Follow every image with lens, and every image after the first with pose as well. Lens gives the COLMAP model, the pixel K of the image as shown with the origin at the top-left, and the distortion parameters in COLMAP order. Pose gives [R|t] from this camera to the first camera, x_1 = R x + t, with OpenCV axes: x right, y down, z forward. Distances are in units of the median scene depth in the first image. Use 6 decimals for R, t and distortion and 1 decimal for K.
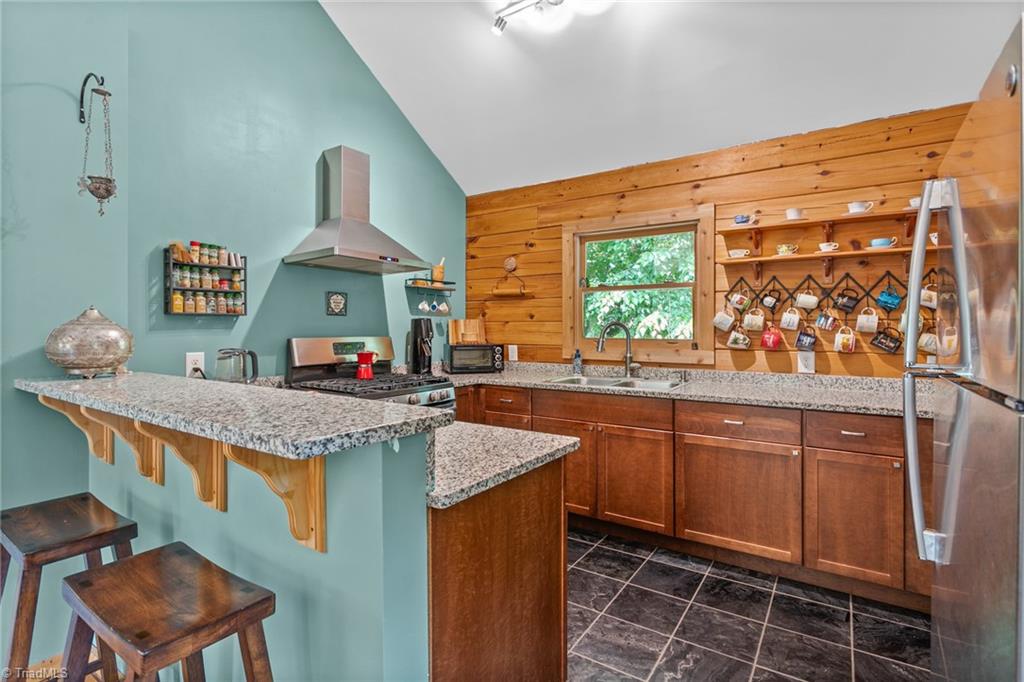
lens RADIAL K [[508.8, 0, 518.7], [0, 508.8, 327.5], [0, 0, 1]] dist [0.002810, -0.000625]
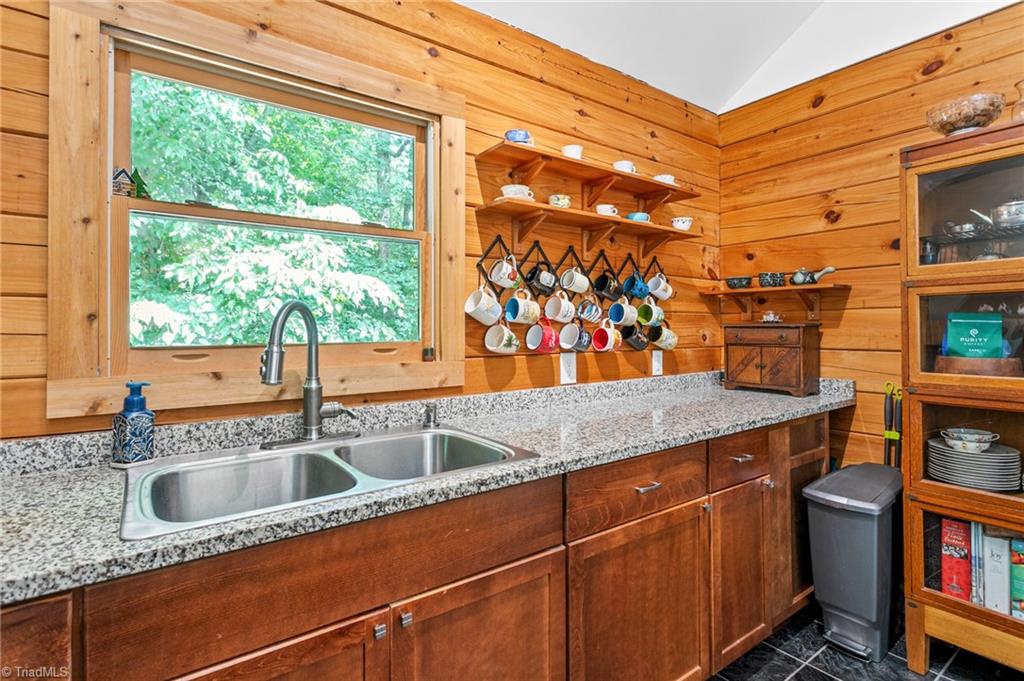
lens RADIAL K [[508.8, 0, 521.4], [0, 508.8, 319.6], [0, 0, 1]] dist [0.002810, -0.000625]
pose [[0.344885, 0.012775, 0.938558, -0.126578], [0.005982, 0.999857, -0.015808, 0.011223], [-0.938626, 0.011066, 0.344759, 0.821807]]
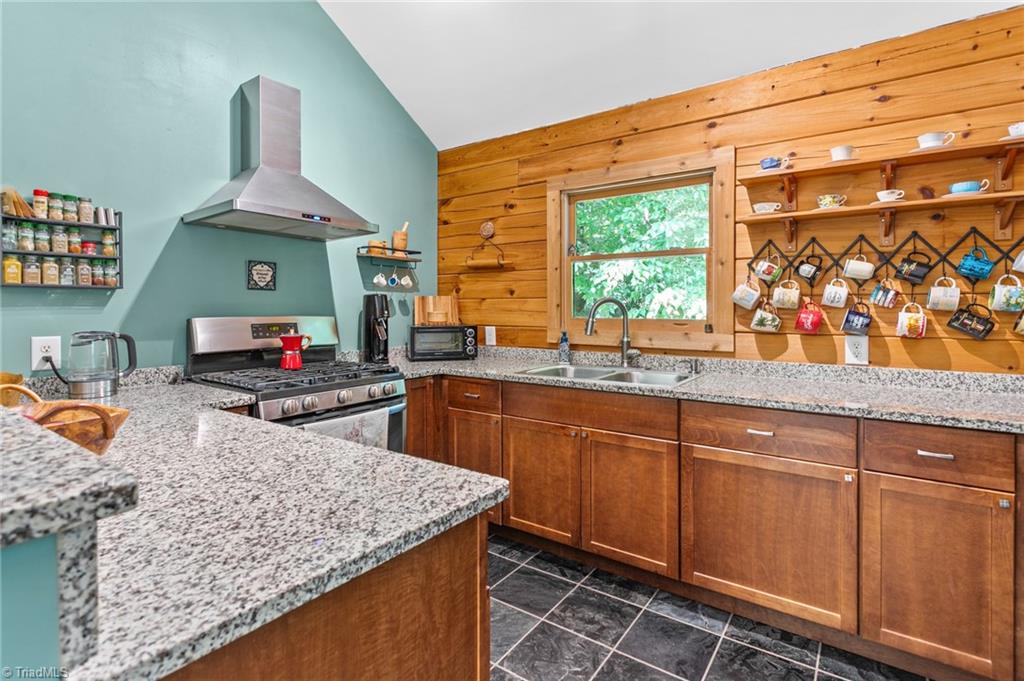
lens RADIAL K [[508.8, 0, 517.5], [0, 508.8, 312.5], [0, 0, 1]] dist [0.002810, -0.000625]
pose [[0.999378, 0.000194, -0.035259, 0.086012], [0.000113, 0.999962, 0.008687, 0.005849], [0.035259, -0.008686, 0.999340, 0.223746]]
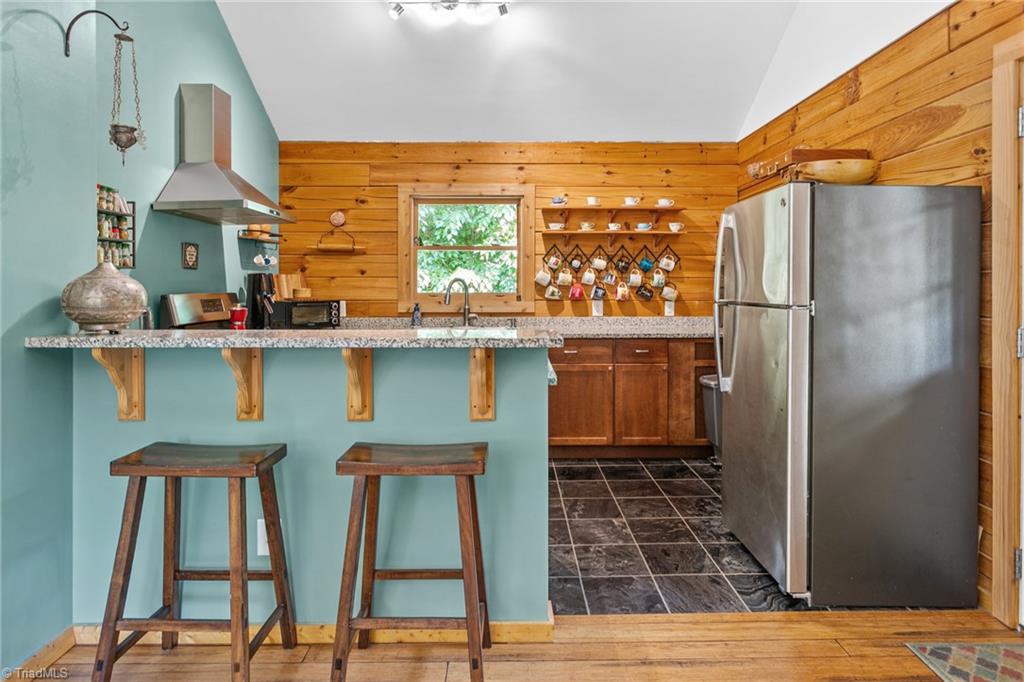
lens RADIAL K [[606.3, 0, 537.6], [0, 606.3, 290.0], [0, 0, 1]] dist [-0.002468, -0.000983]
pose [[0.812093, -0.005402, 0.583503, -0.530712], [0.000513, 0.999963, 0.008544, 0.004819], [-0.583528, -0.006639, 0.812066, -0.241916]]
